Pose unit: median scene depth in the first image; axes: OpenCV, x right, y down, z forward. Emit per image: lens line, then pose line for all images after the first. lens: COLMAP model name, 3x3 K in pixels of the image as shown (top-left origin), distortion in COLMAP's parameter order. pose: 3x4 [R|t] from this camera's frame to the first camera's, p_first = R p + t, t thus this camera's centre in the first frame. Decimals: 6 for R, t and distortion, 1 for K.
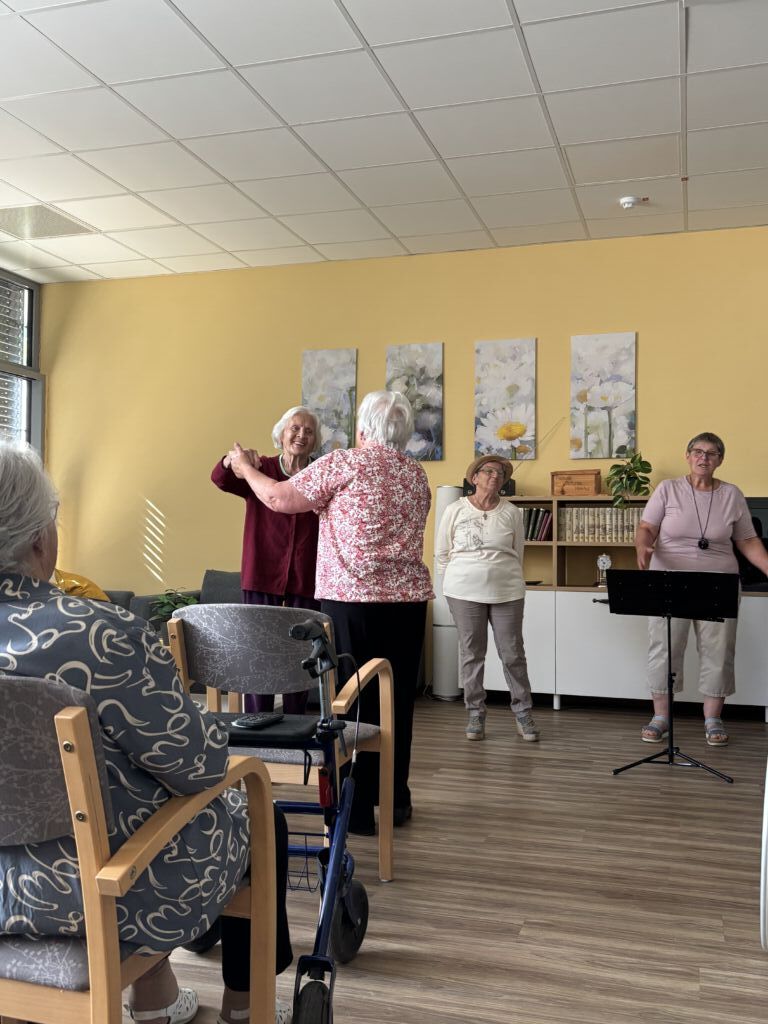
lens RADIAL K [[973.0, 0, 374.2], [0, 973.0, 513.2], [0, 0, 1]] dist [0.019833, -0.005563]
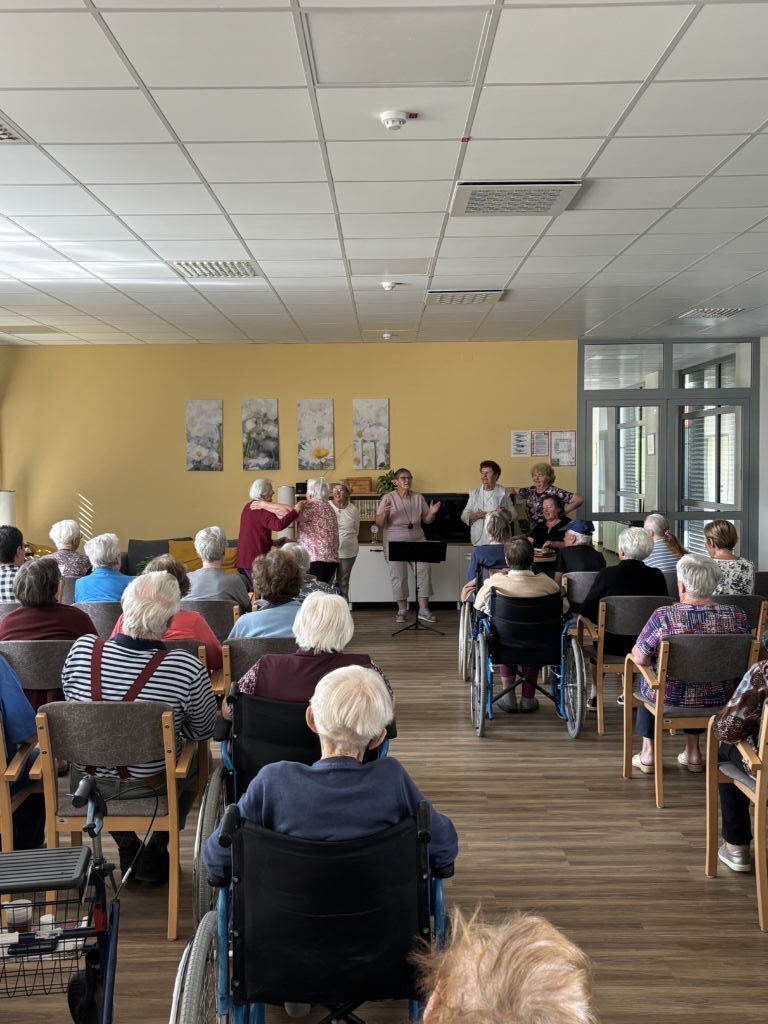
lens RADIAL K [[972.6, 0, 387.2], [0, 972.6, 519.2], [0, 0, 1]] dist [0.030618, -0.033062]
pose [[0.948052, -0.038243, 0.315807, -0.637900], [0.008578, 0.995460, 0.094794, -0.281896], [-0.317998, -0.087161, 0.944076, -1.460667]]
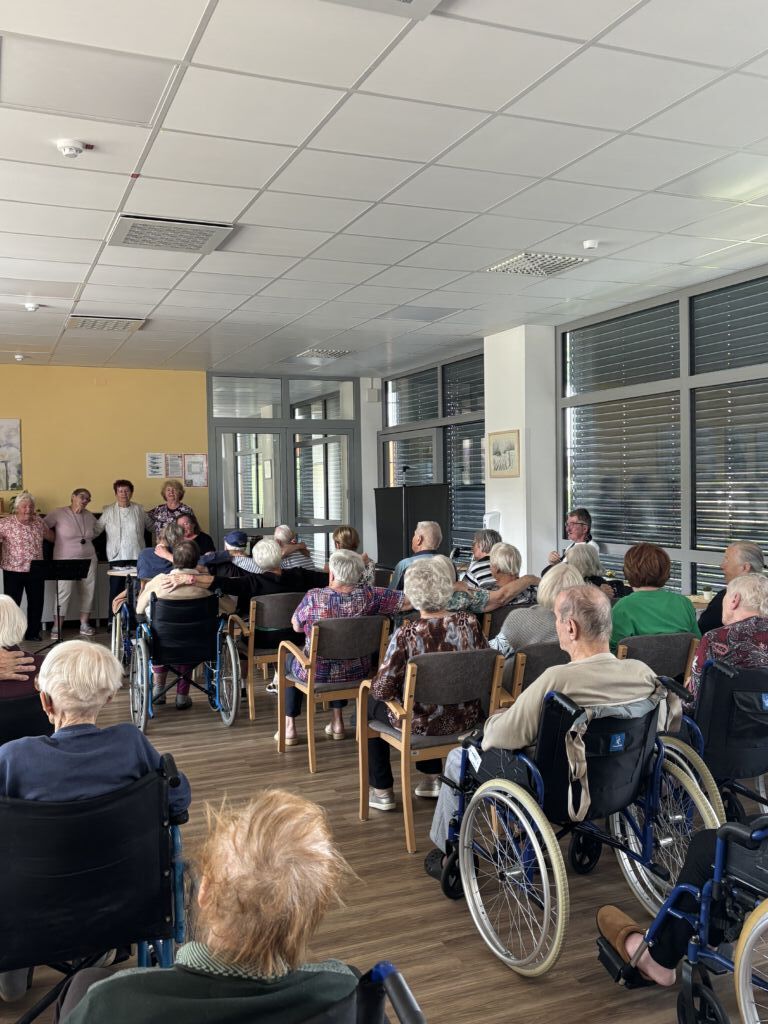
lens RADIAL K [[913.0, 0, 379.5], [0, 913.0, 513.6], [0, 0, 1]] dist [0.048490, -0.057077]
pose [[0.747649, -0.041048, 0.662824, -0.764228], [-0.000520, 0.998051, 0.062394, -0.249853], [-0.664094, -0.046994, 0.746171, -1.483347]]
